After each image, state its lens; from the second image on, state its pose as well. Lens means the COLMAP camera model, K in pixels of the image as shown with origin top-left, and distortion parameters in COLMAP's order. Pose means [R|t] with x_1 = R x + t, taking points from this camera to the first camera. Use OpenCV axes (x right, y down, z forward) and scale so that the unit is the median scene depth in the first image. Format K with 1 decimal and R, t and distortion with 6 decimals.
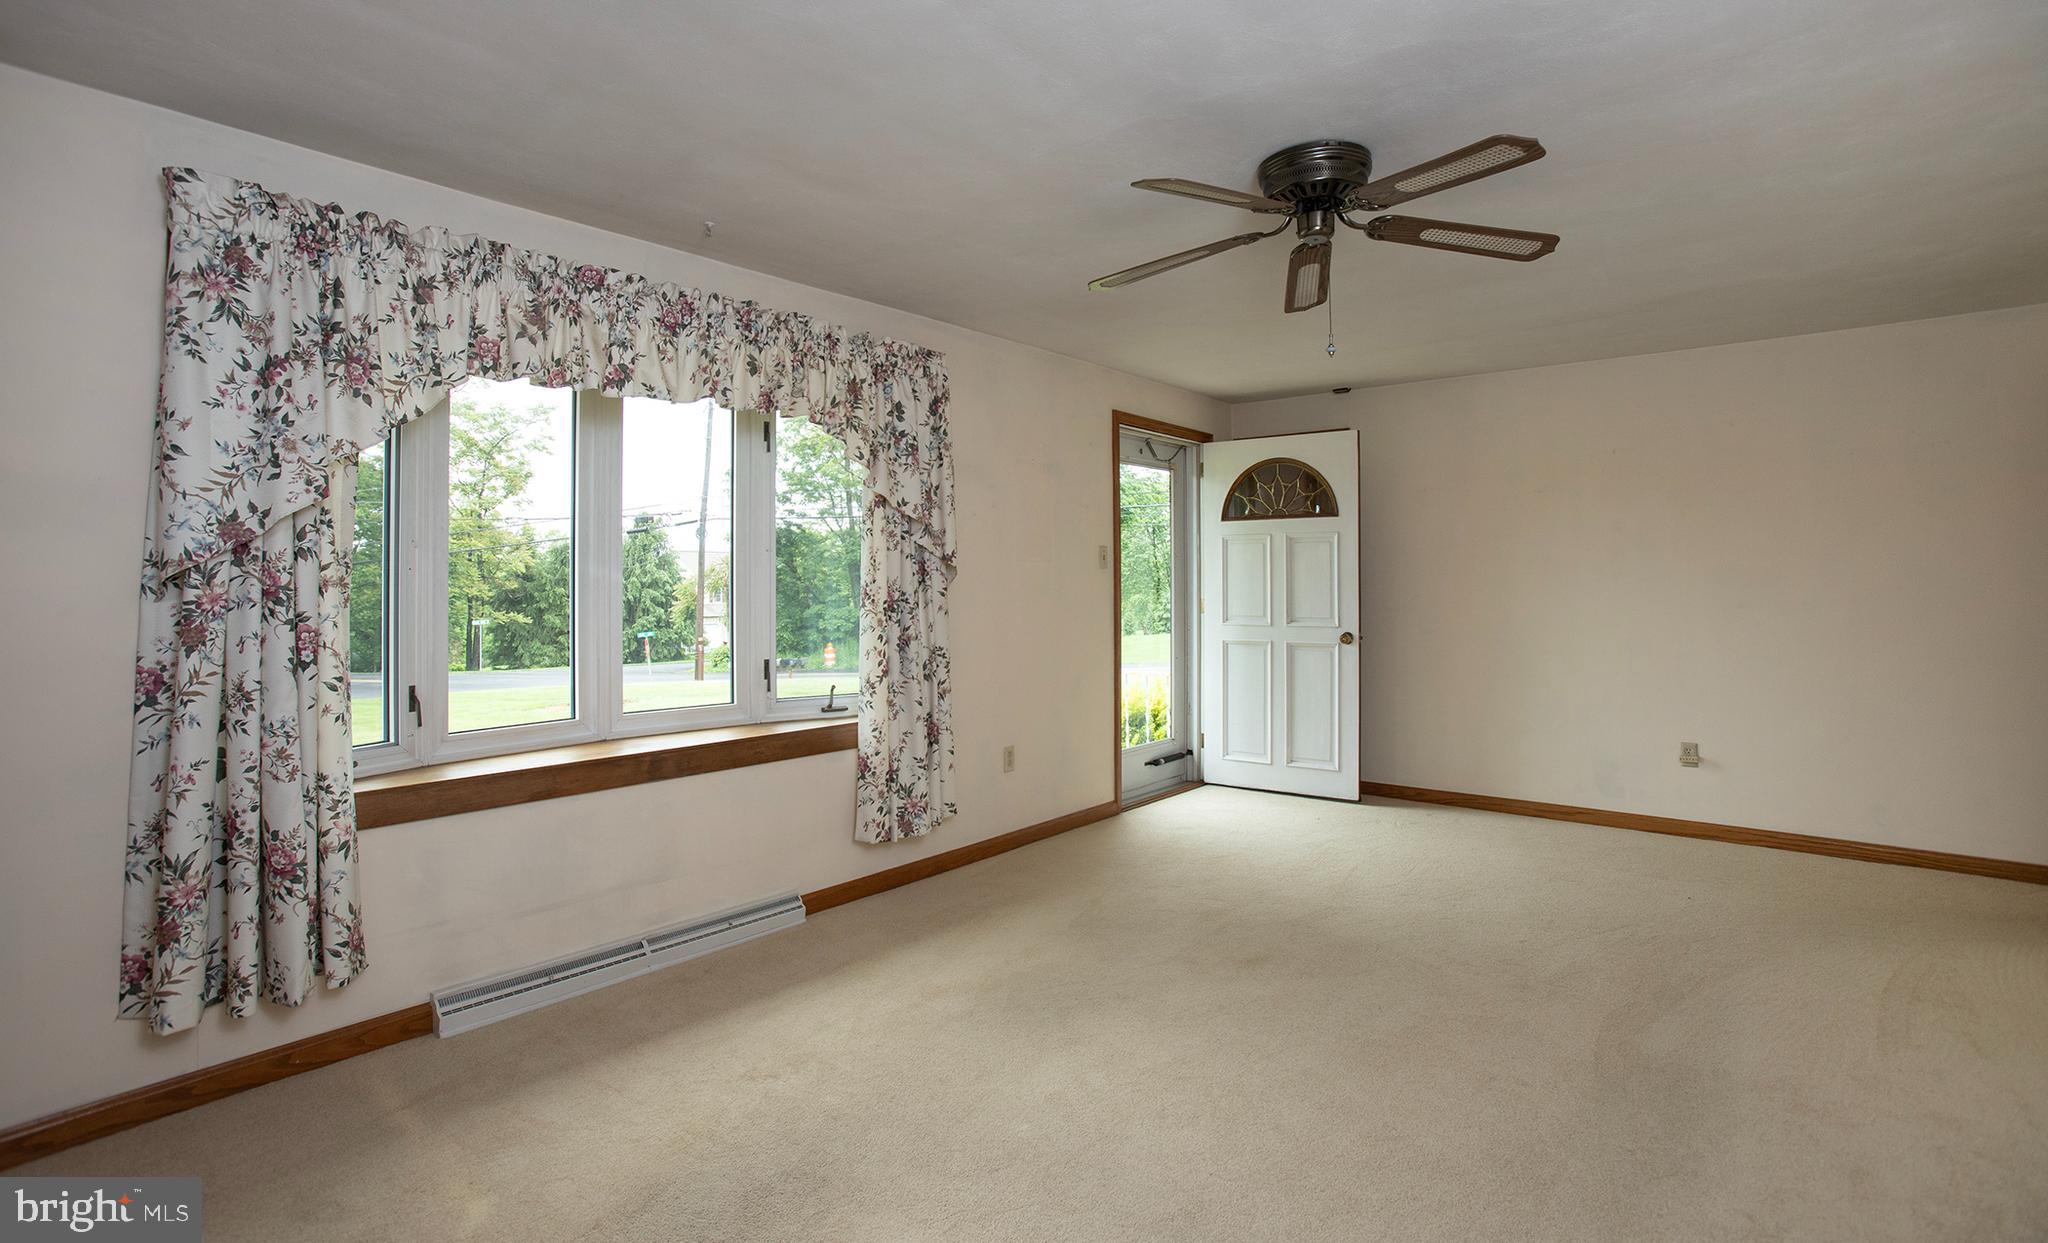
lens RADIAL K [[964.1, 0, 994.2], [0, 964.1, 560.5], [0, 0, 1]] dist [-0.047391, 0.015705]
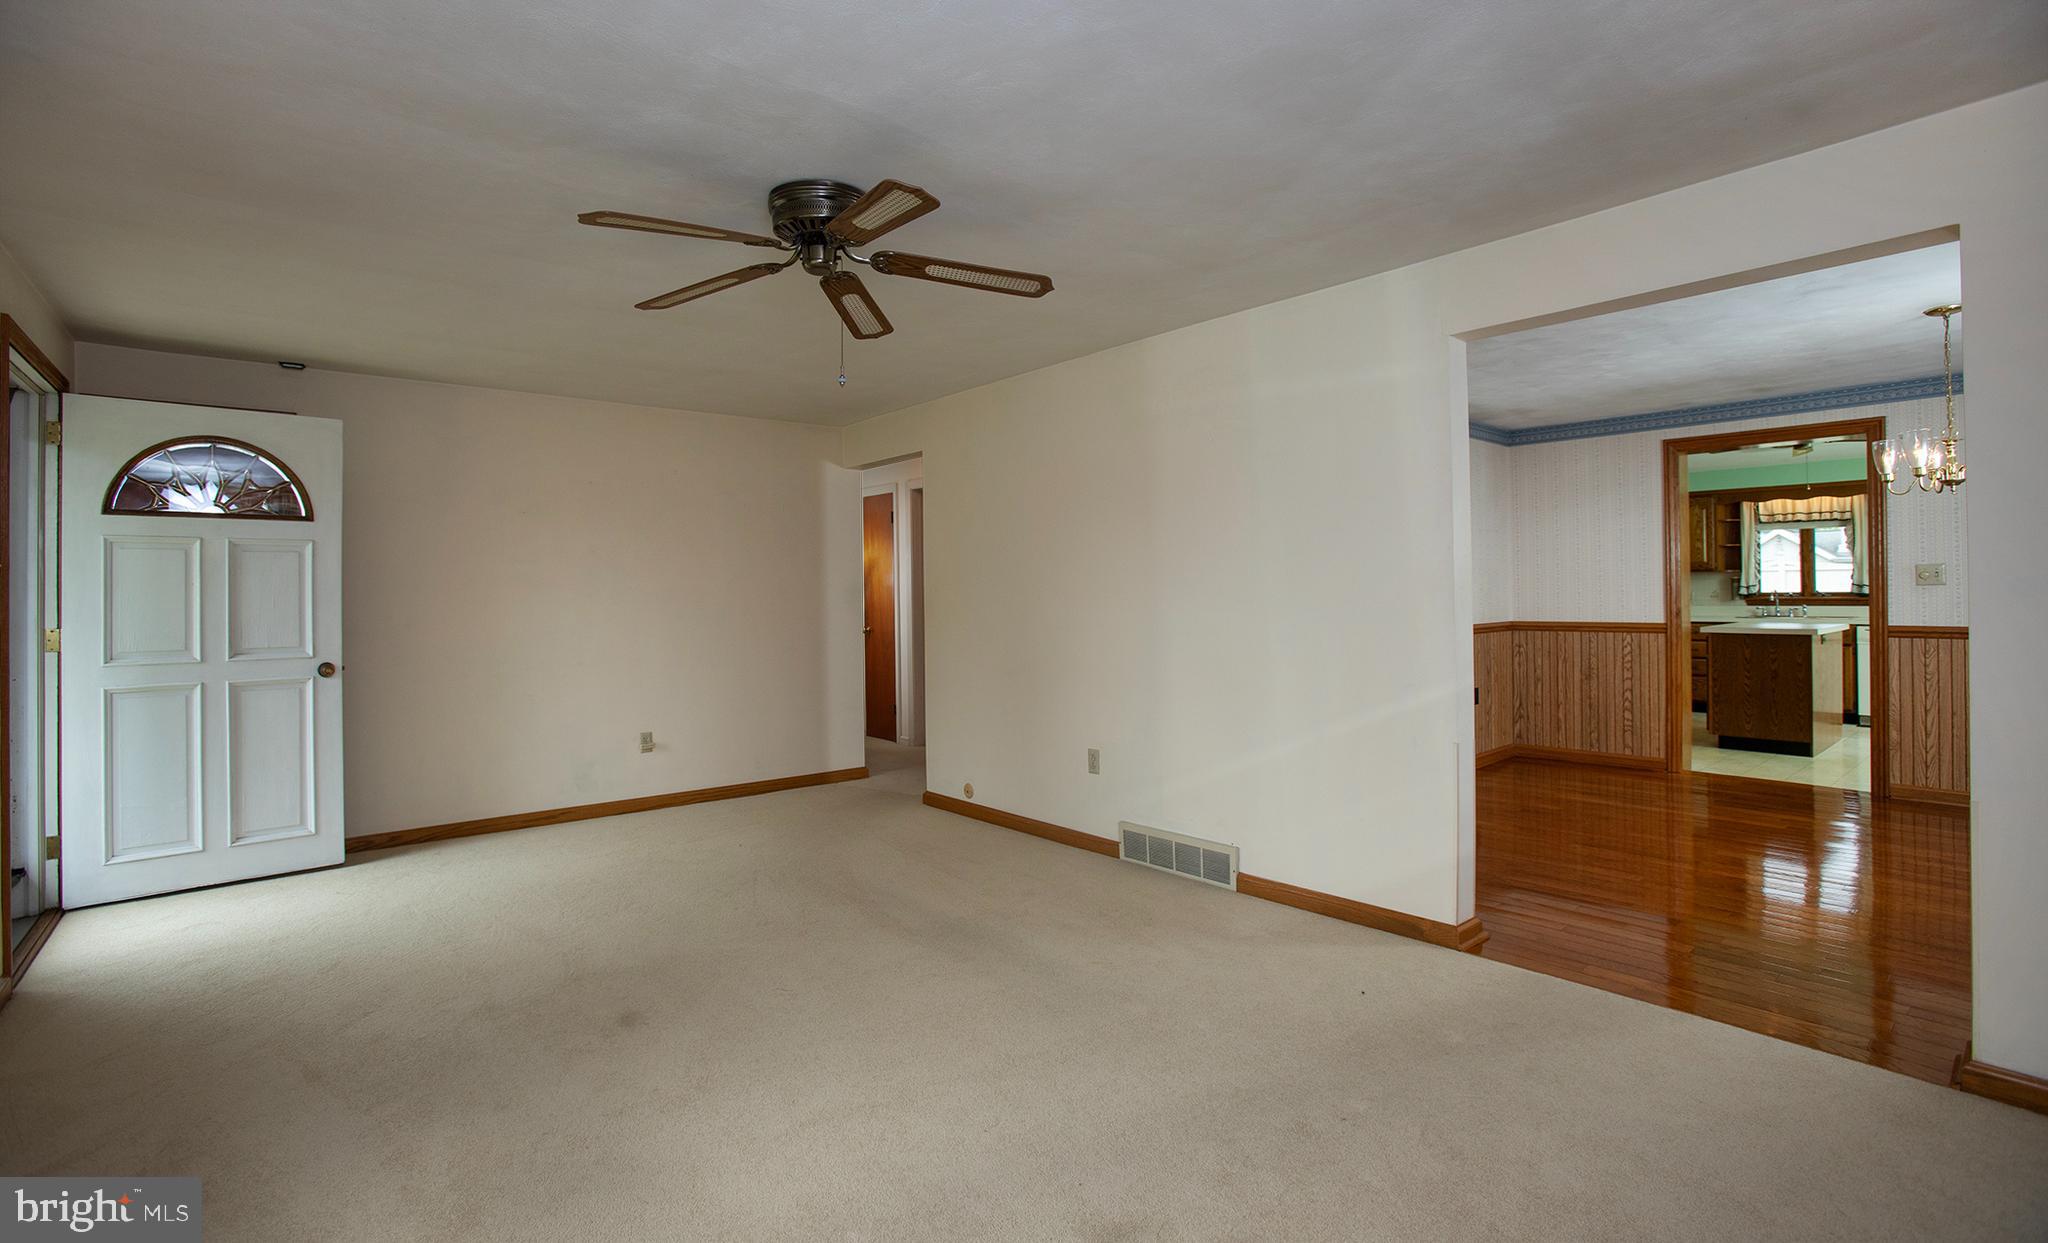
lens RADIAL K [[964.1, 0, 993.0], [0, 964.1, 589.9], [0, 0, 1]] dist [-0.047391, 0.015705]
pose [[0.188043, 0.006141, 0.982142, -0.319382], [-0.007794, 0.999958, -0.004760, 0.011460], [-0.982130, -0.006759, 0.188083, 0.283346]]
